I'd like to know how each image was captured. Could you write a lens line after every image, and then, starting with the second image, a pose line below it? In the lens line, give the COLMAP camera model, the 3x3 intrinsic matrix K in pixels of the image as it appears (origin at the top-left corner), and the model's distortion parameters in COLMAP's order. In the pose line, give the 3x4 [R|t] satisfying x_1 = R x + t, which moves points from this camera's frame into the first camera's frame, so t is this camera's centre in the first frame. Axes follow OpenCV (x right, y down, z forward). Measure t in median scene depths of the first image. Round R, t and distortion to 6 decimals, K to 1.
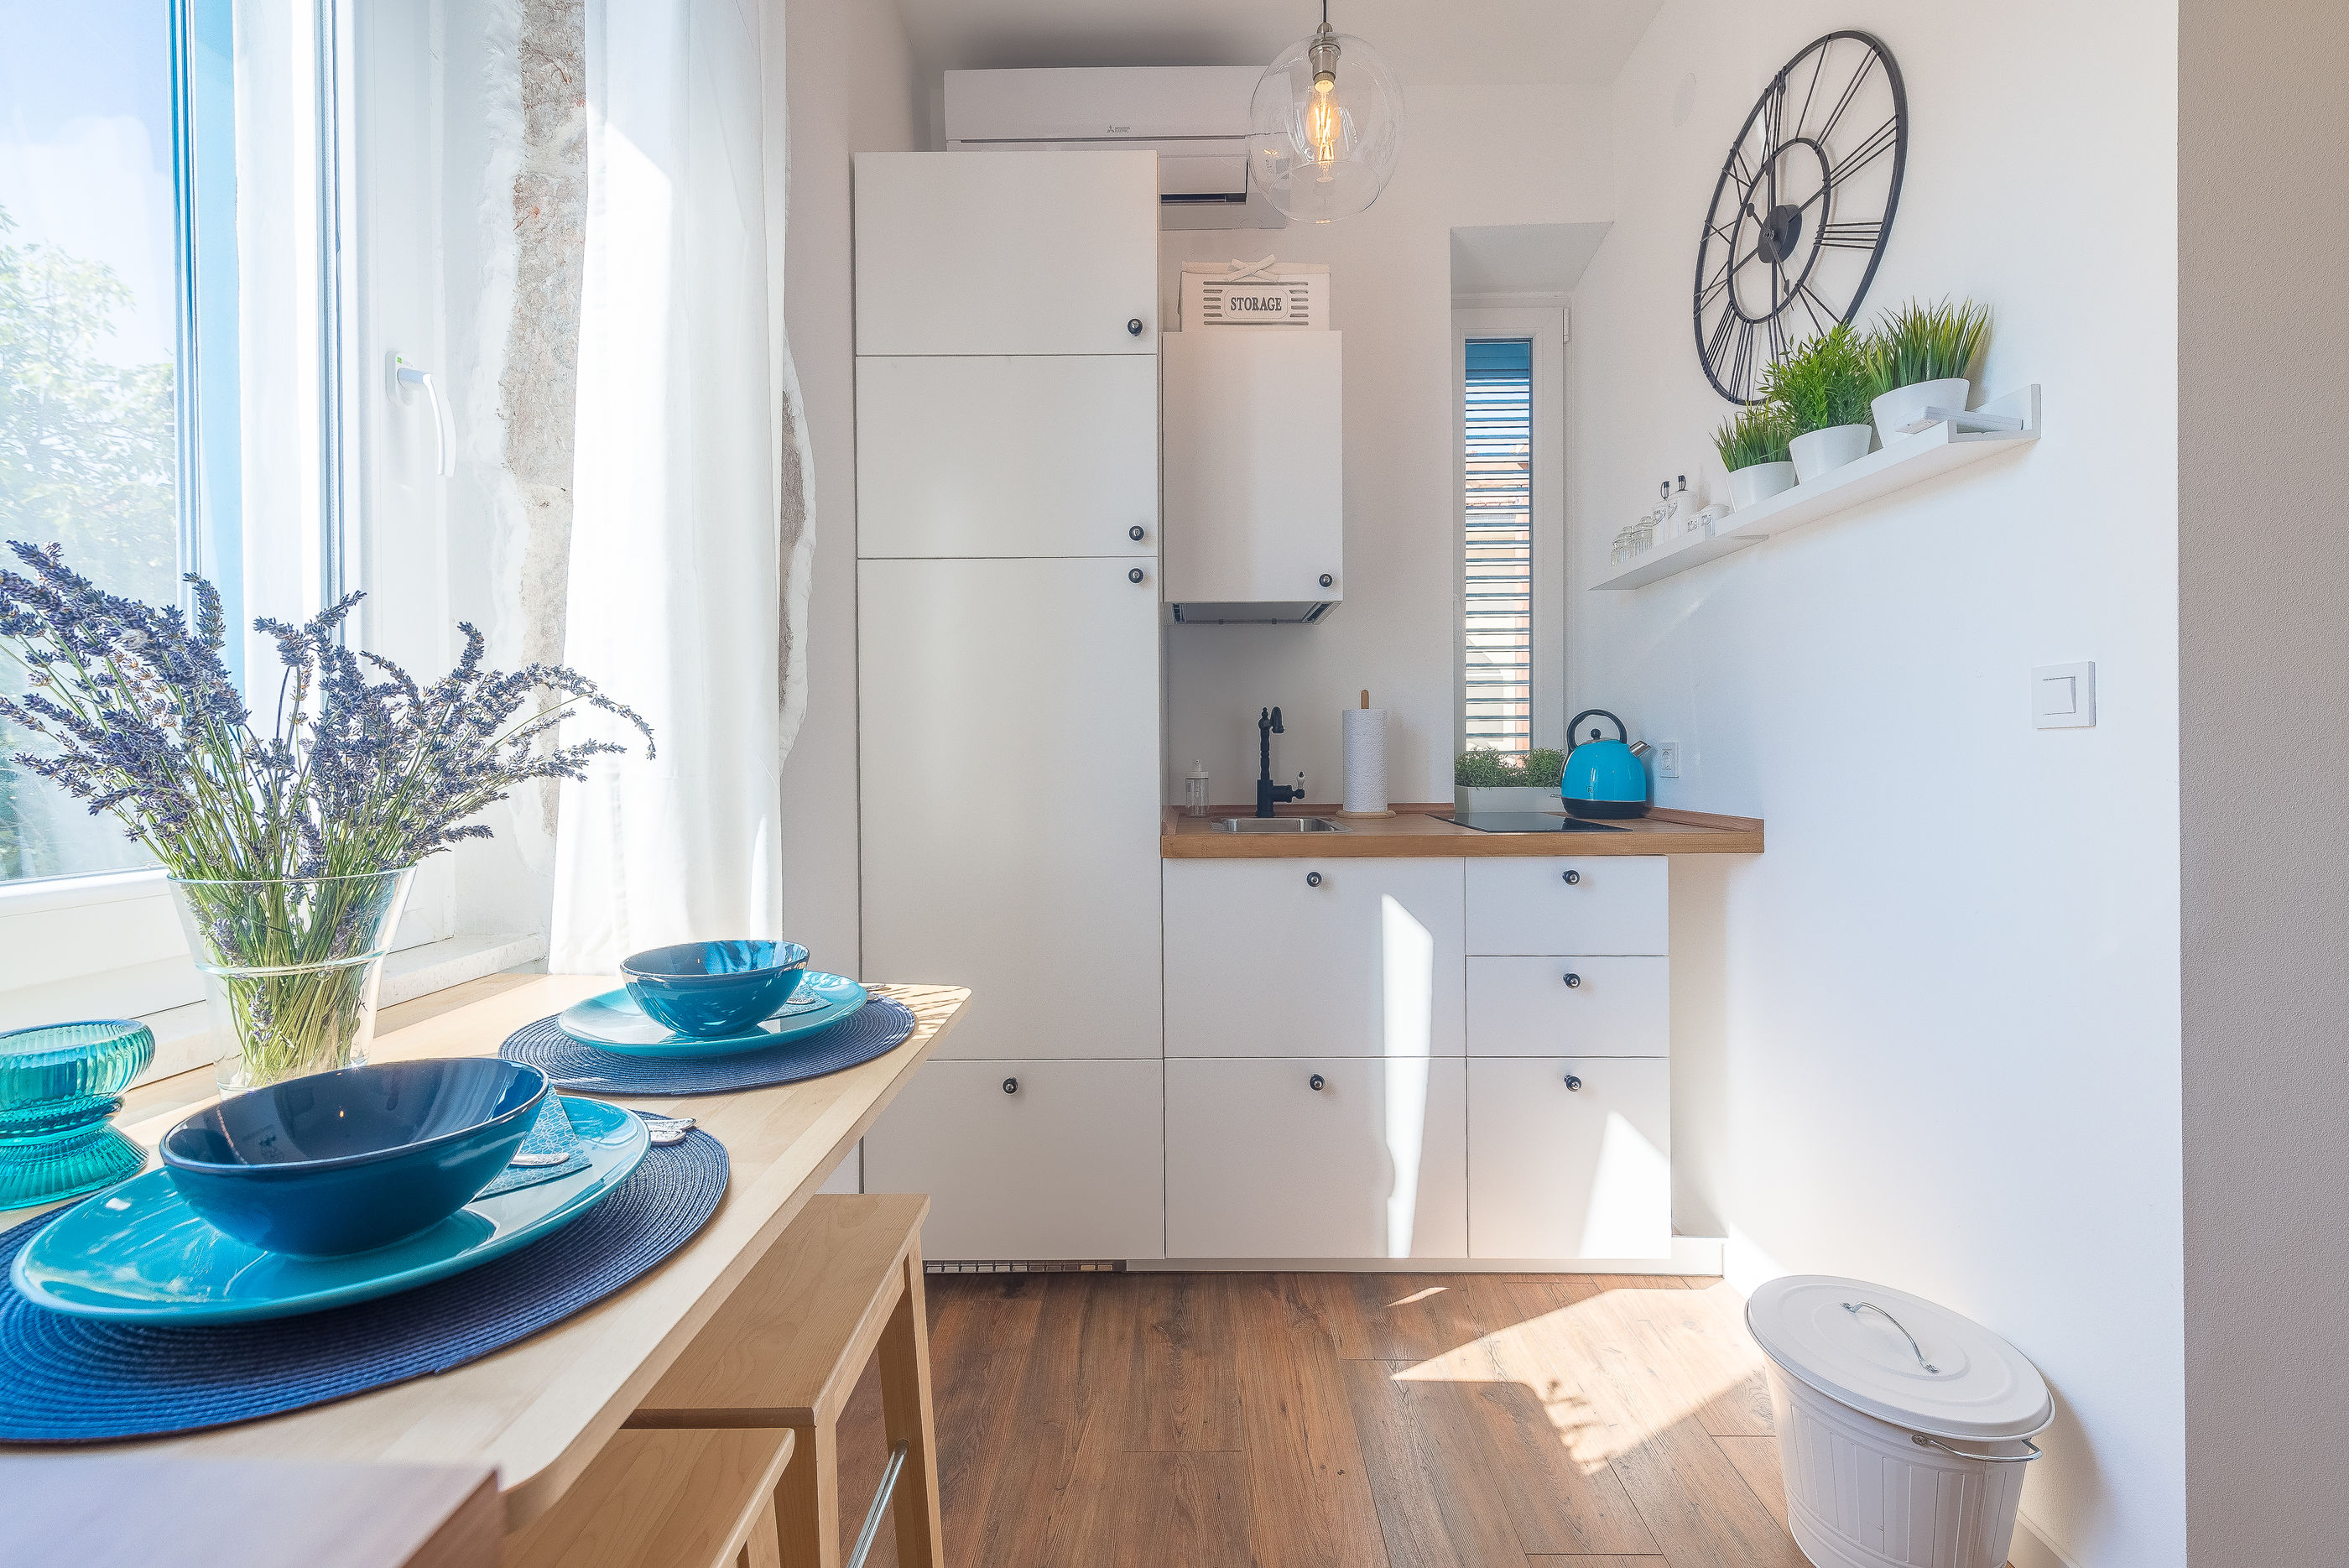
lens RADIAL K [[935.2, 0, 1172.2], [0, 935.2, 774.0], [0, 0, 1]] dist [0.006747, -0.001203]
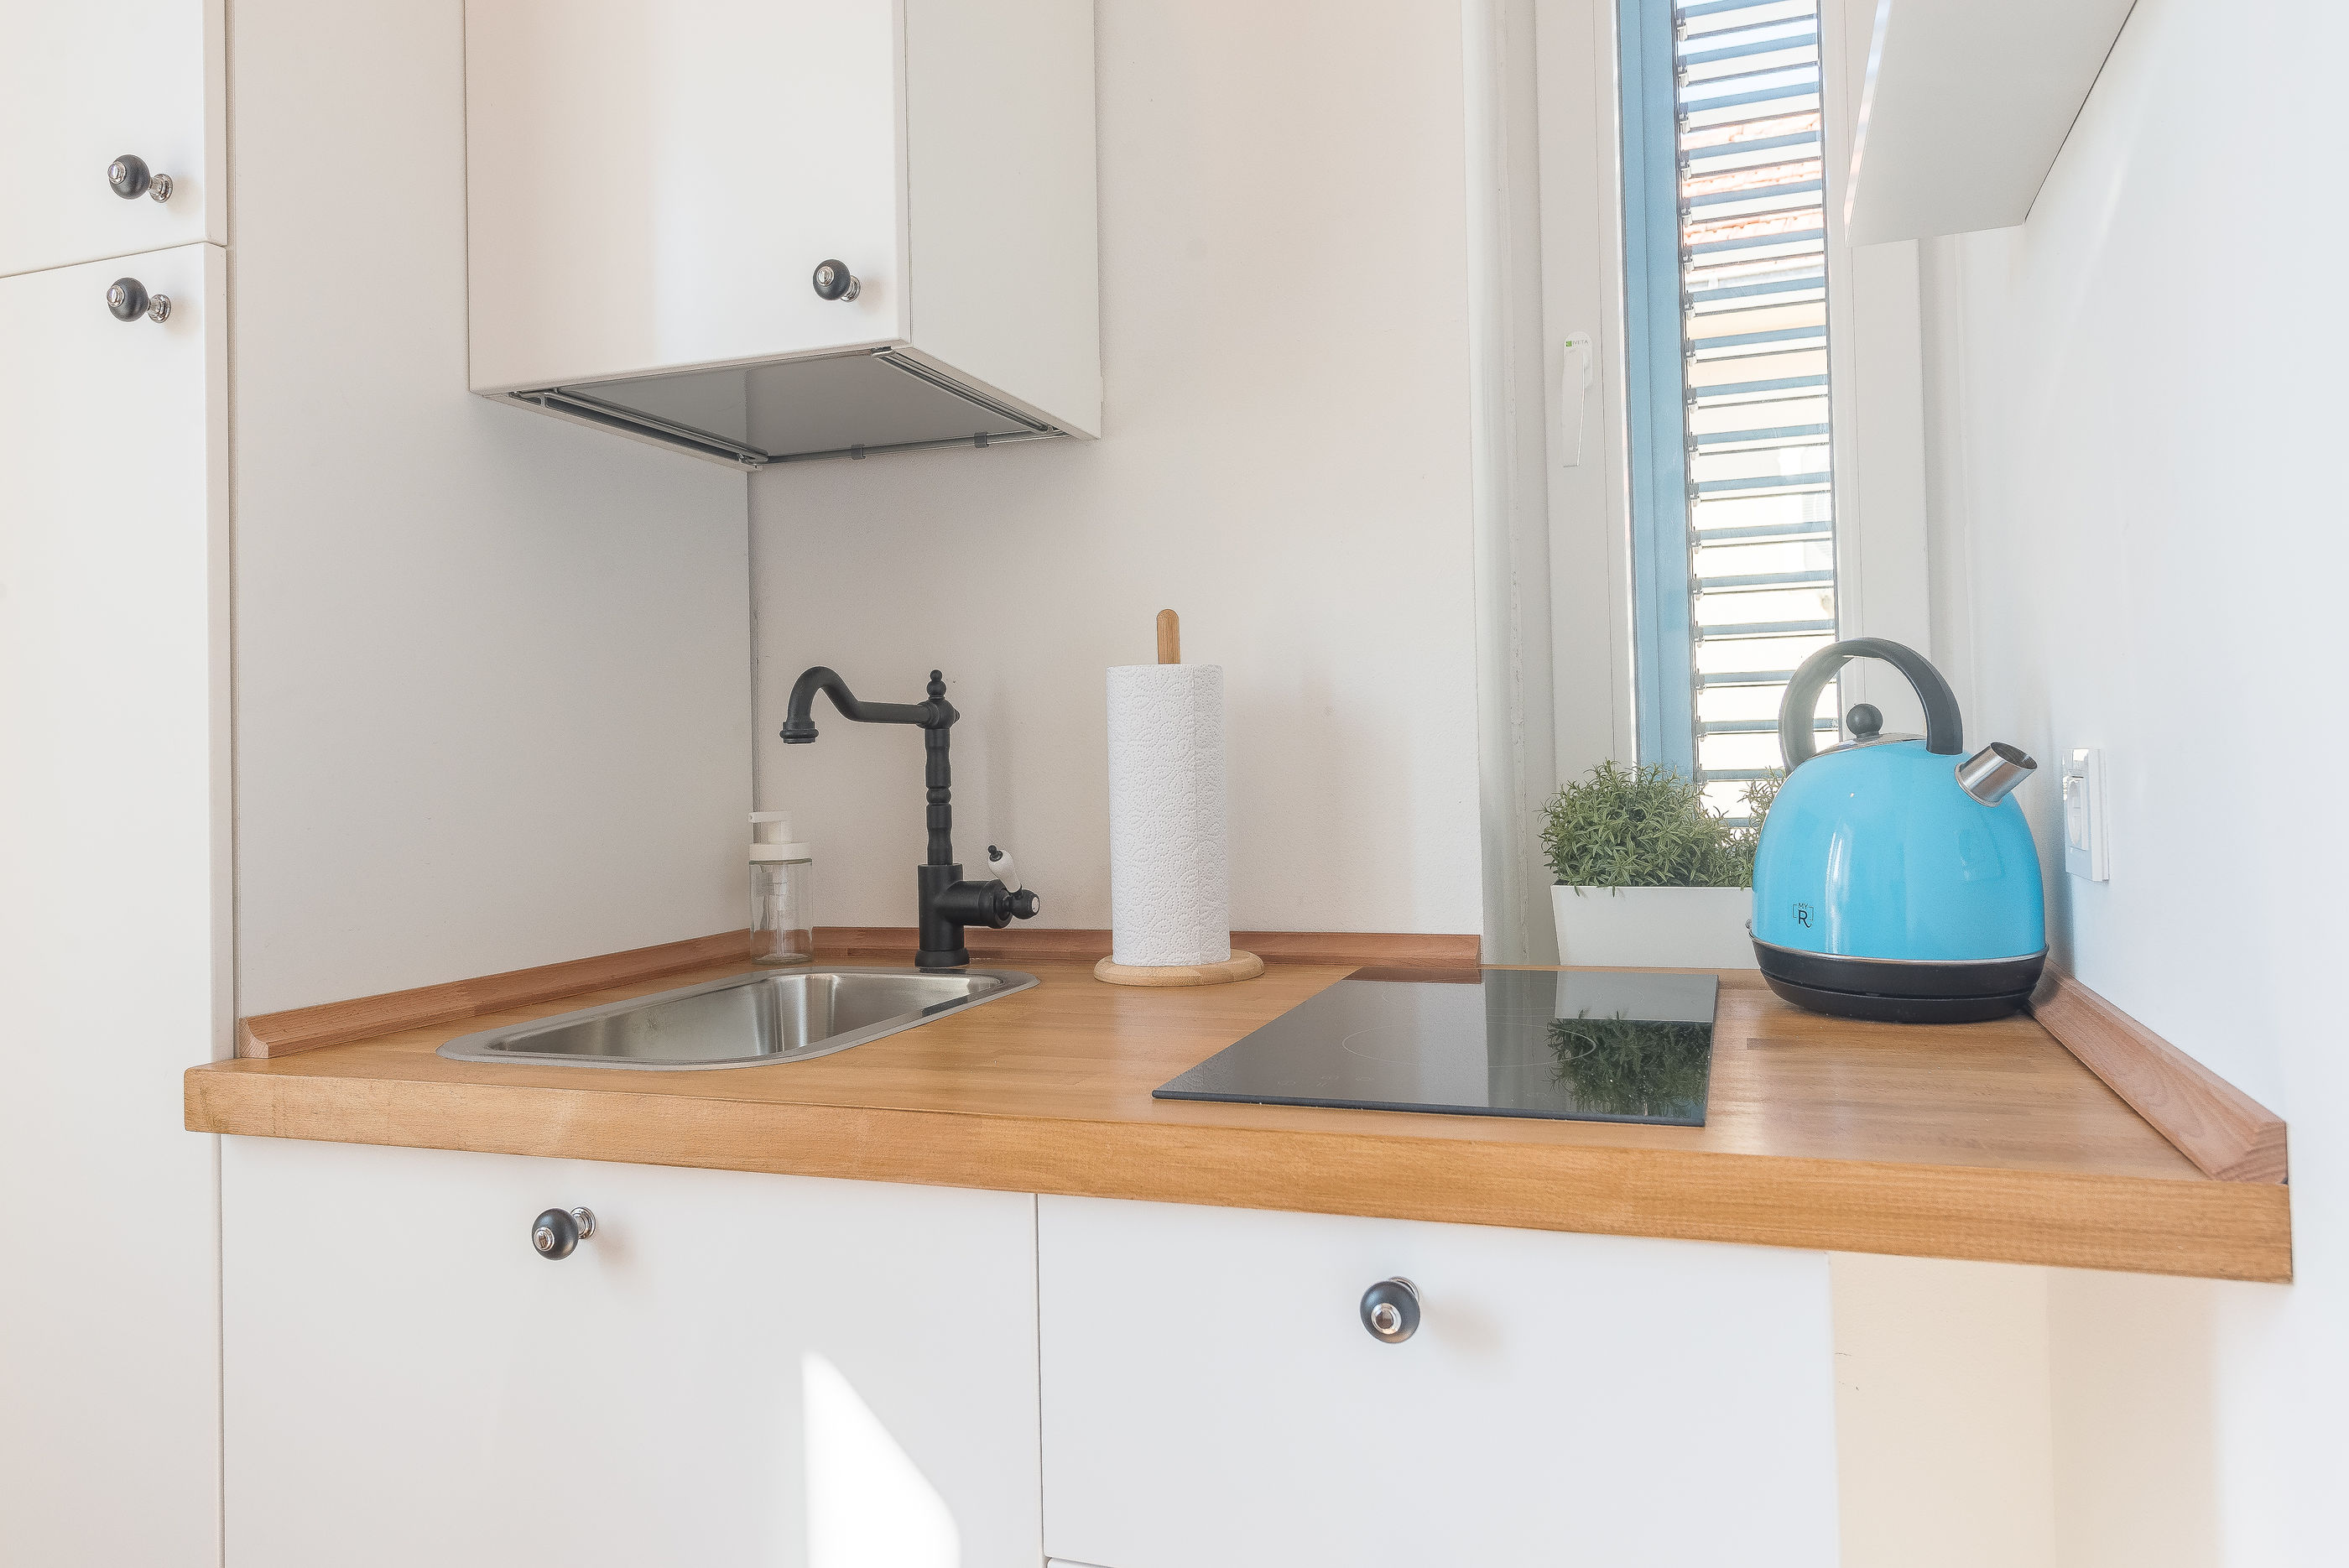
lens RADIAL K [[1548.7, 0, 1178.2], [0, 1548.7, 774.1], [0, 0, 1]] dist [0.006964, 0.002605]
pose [[0.945237, -0.014186, -0.326076, 0.400794], [0.010537, 0.999861, -0.012953, -0.021582], [0.326215, 0.008807, 0.945255, 0.465220]]
